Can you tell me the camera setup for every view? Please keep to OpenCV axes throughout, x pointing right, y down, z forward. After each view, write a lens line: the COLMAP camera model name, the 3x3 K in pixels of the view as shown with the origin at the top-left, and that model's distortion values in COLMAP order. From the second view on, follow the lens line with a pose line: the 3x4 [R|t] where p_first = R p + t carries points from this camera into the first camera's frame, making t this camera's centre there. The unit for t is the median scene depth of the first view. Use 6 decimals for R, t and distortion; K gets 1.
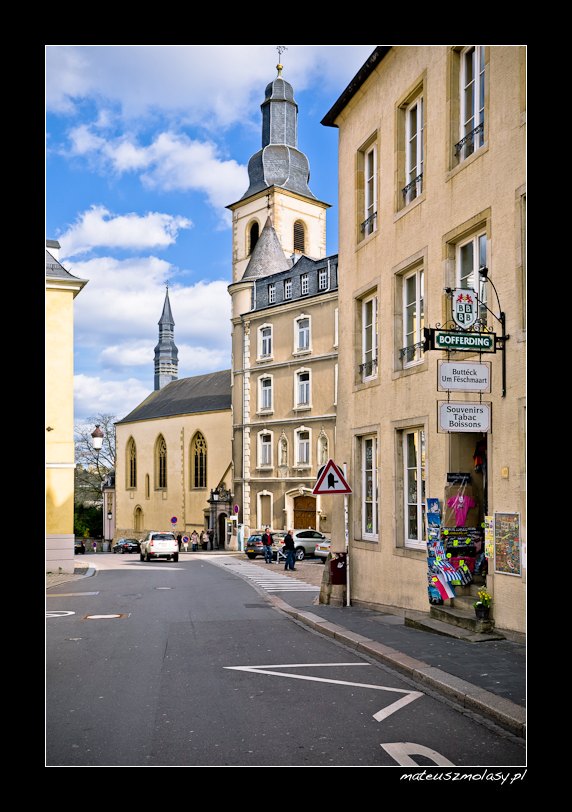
lens RADIAL K [[917.8, 0, 286.0], [0, 917.8, 406.0], [0, 0, 1]] dist [0.006308, -0.006630]
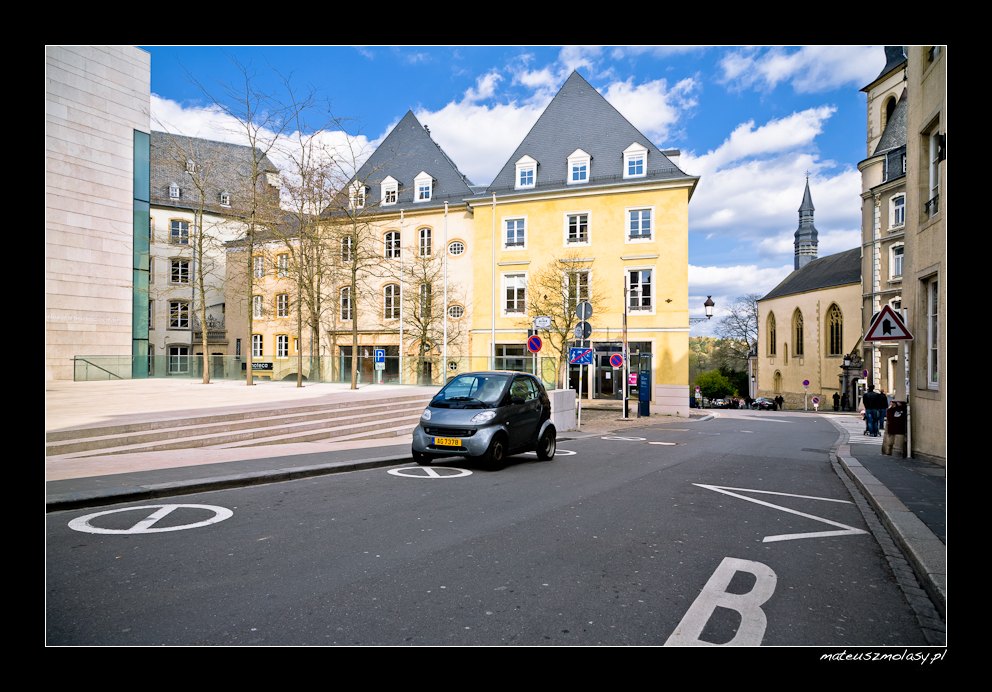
lens RADIAL K [[682.0, 0, 496.0], [0, 682.0, 346.0], [0, 0, 1]] dist [0.001094, -0.000593]
pose [[0.726993, -0.015546, -0.686469, 0.170761], [0.033463, 0.999358, 0.012807, 0.055223], [0.685829, -0.032282, 0.727046, 0.137459]]
